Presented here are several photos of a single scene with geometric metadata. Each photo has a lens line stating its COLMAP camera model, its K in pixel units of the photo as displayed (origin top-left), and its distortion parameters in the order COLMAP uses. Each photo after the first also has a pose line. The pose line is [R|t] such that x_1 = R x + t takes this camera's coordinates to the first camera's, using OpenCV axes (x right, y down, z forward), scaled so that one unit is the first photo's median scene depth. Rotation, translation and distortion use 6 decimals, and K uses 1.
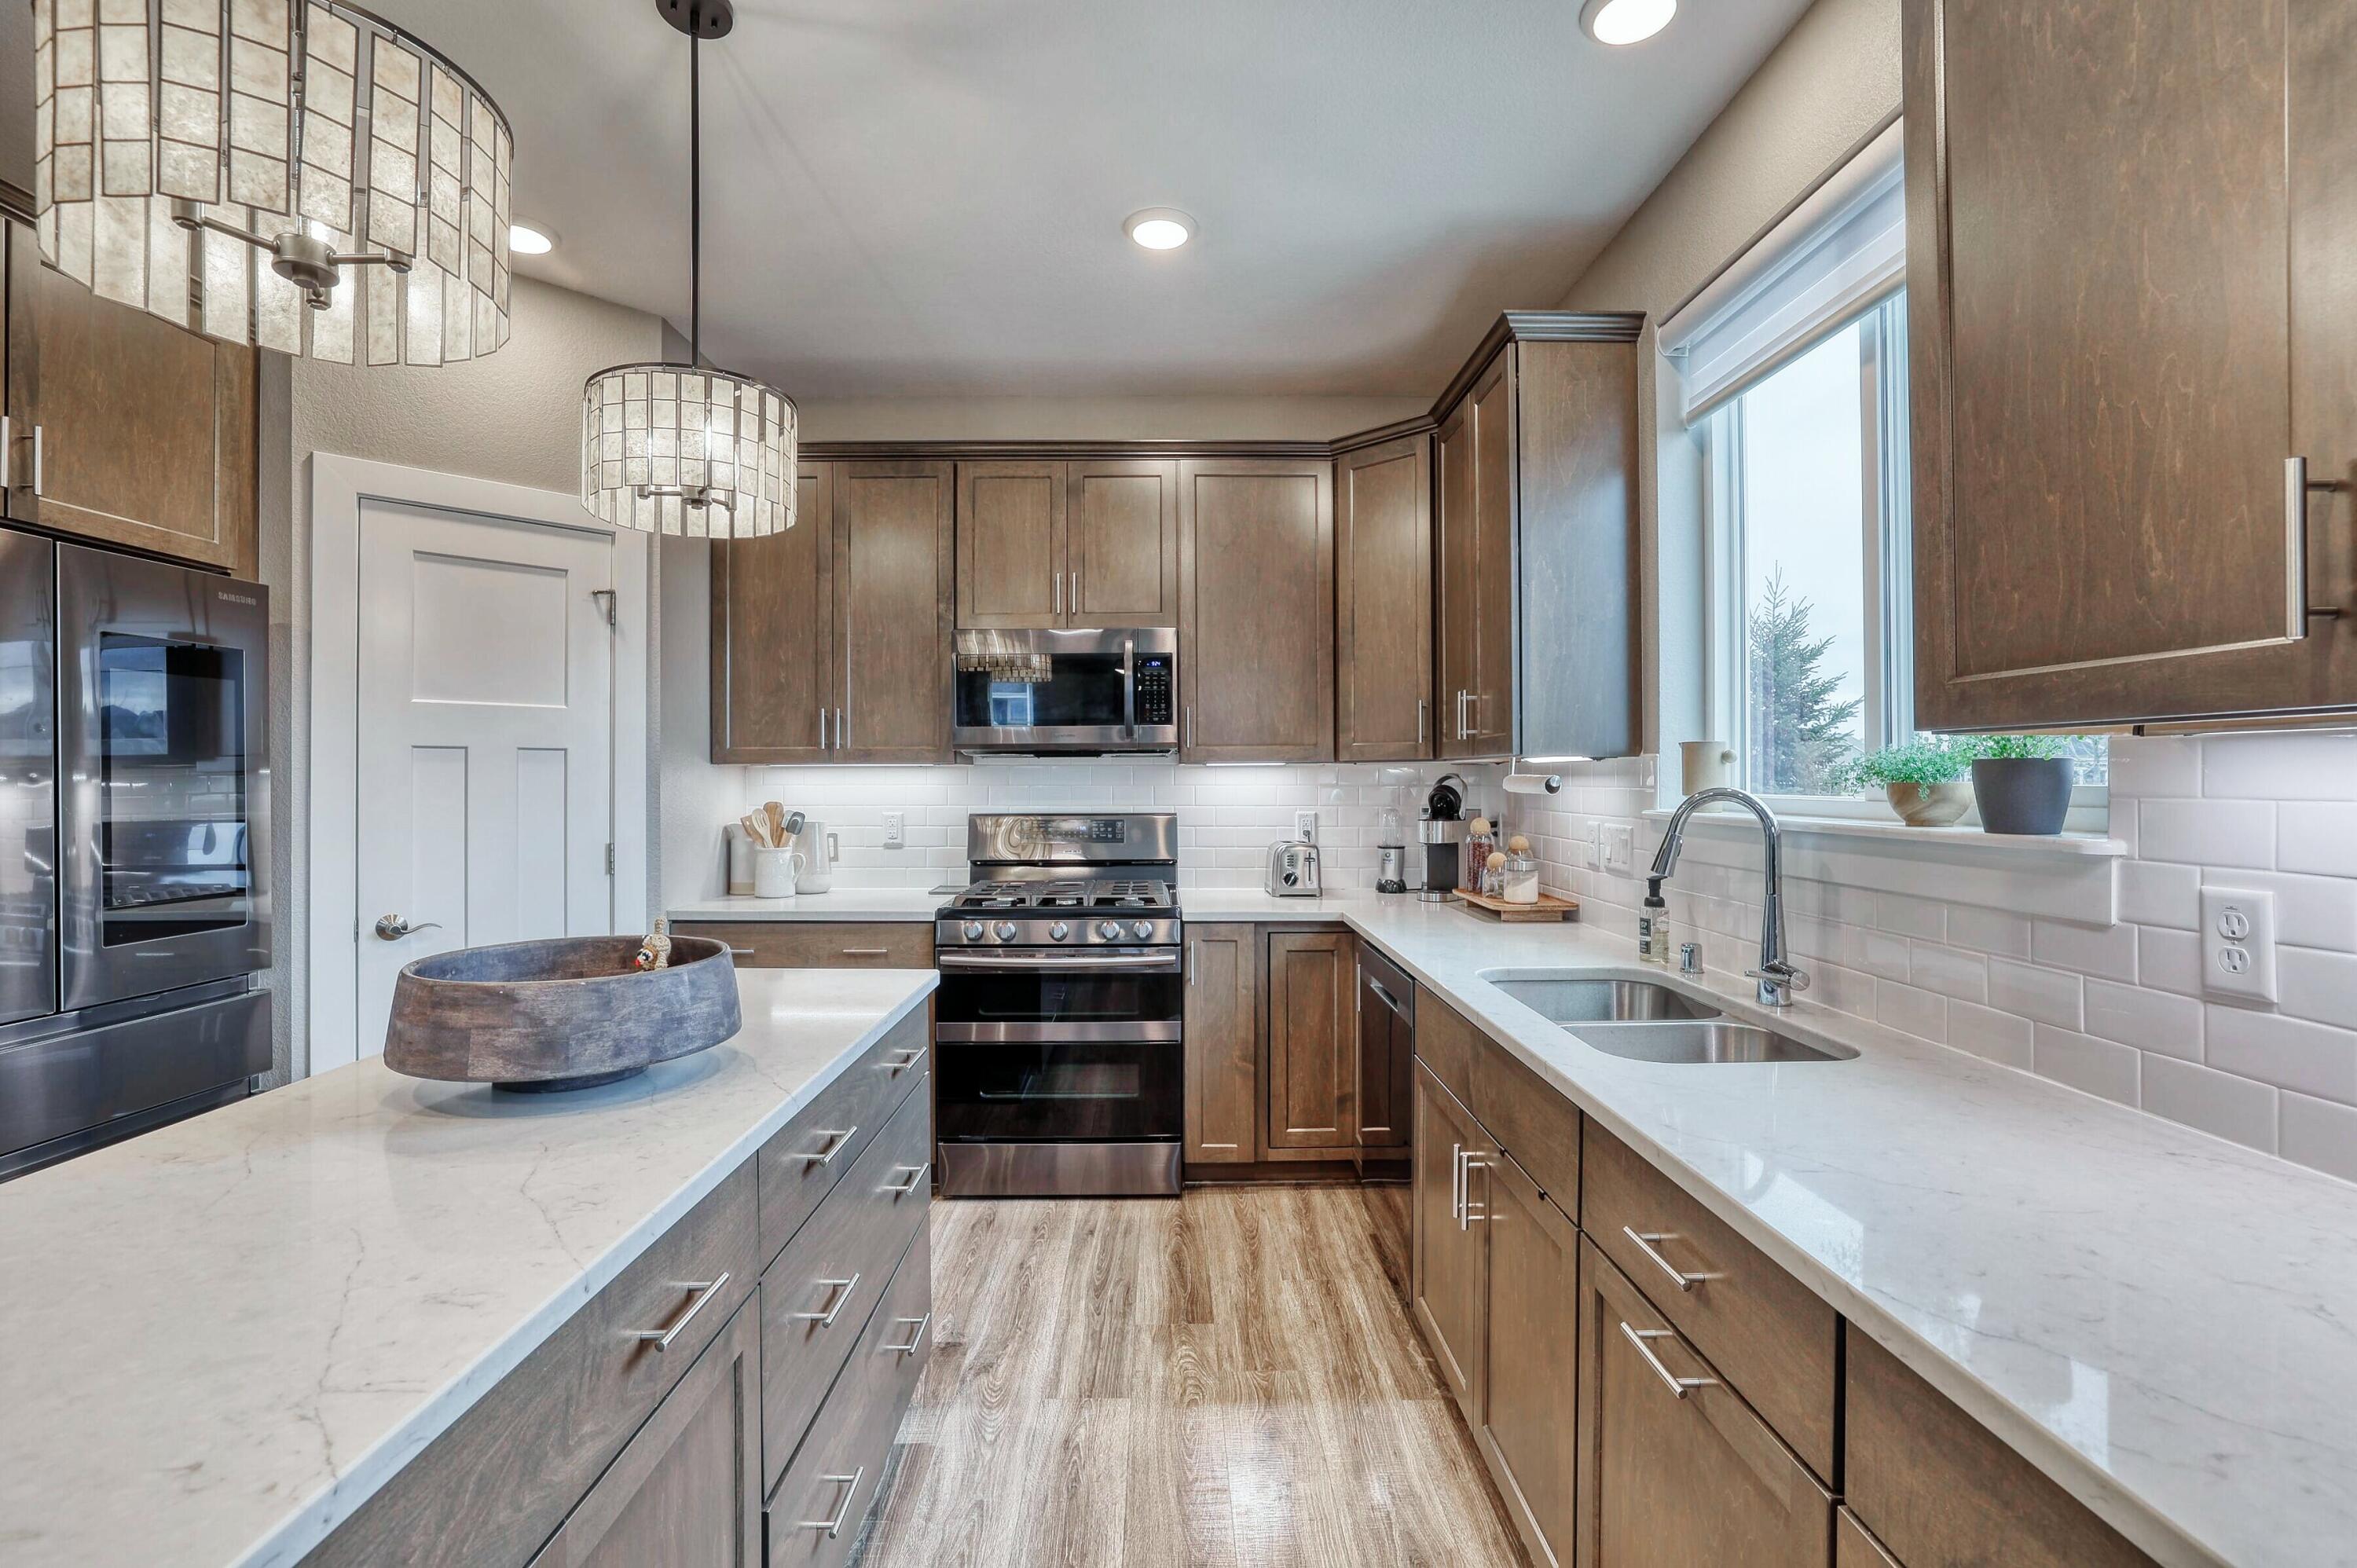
lens RADIAL K [[1024.3, 0, 1180.9], [0, 1024.3, 772.5], [0, 0, 1]] dist [-0.040393, 0.013246]
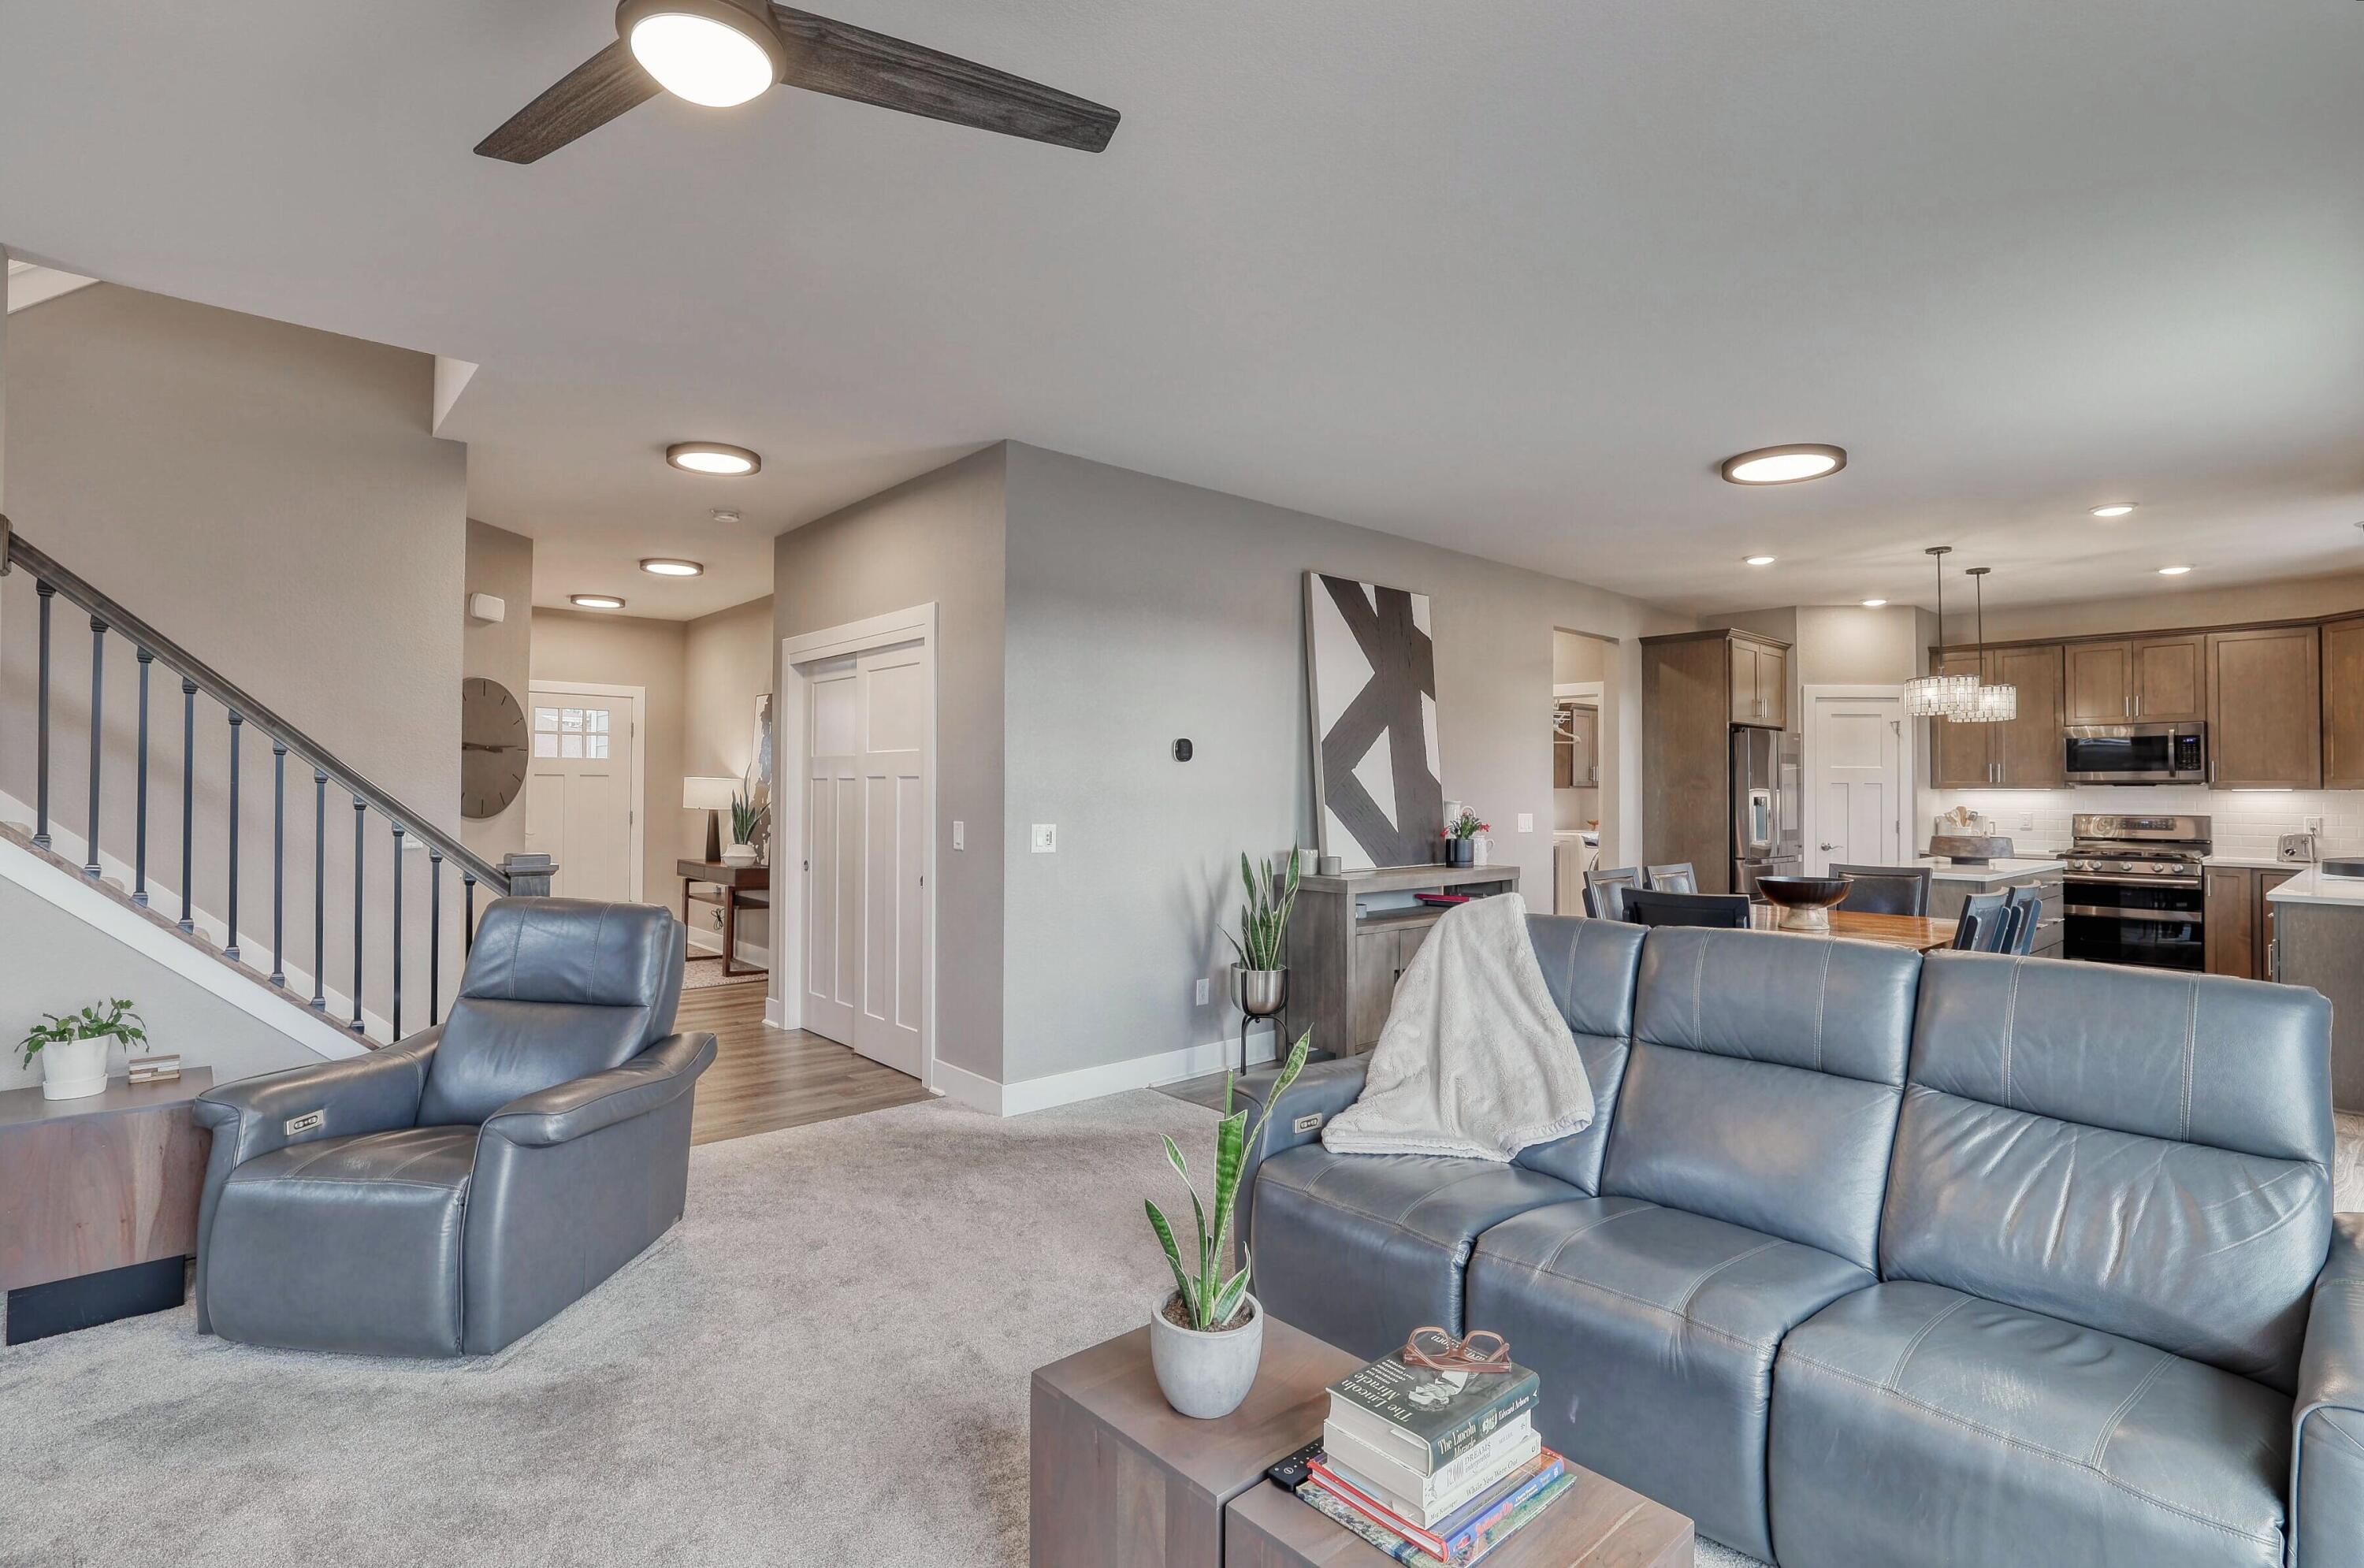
lens RADIAL K [[1151.0, 0, 1211.3], [0, 1151.0, 769.2], [0, 0, 1]] dist [0.013537, 0.002534]
pose [[0.680593, -0.007331, -0.732625, 0.384332], [-0.003172, 0.999911, -0.012952, -0.014639], [0.732655, 0.011139, 0.680509, -2.205907]]
